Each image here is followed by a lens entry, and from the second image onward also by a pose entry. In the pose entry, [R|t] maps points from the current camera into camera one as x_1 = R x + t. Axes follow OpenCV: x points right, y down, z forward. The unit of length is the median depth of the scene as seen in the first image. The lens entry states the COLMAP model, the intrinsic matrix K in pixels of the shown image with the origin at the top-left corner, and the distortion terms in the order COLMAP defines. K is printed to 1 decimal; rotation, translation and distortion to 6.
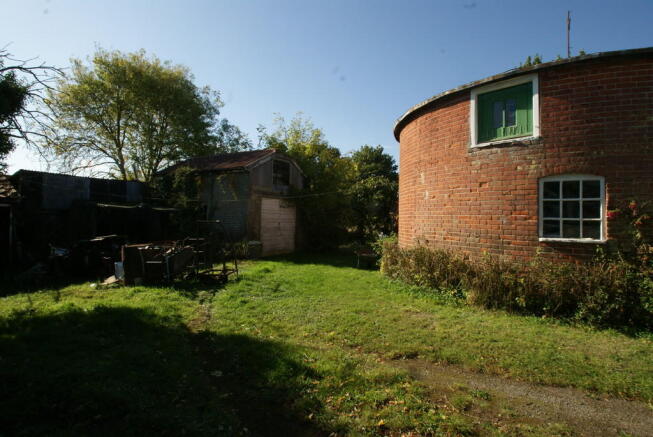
lens RADIAL K [[325.1, 0, 327.6], [0, 325.1, 212.8], [0, 0, 1]] dist [-0.000118, -0.000126]
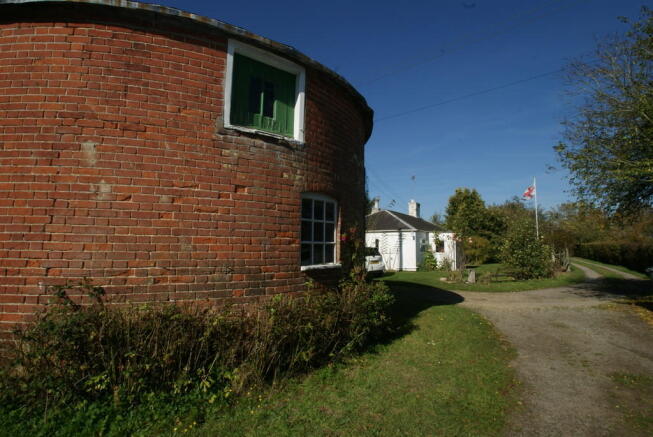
lens RADIAL K [[325.1, 0, 327.6], [0, 325.1, 212.8], [0, 0, 1]] dist [-0.000118, -0.000126]
pose [[0.148744, 0.088888, 0.984873, -0.133349], [-0.021955, 0.996003, -0.086577, 0.012552], [-0.988632, -0.008745, 0.150101, 0.768091]]
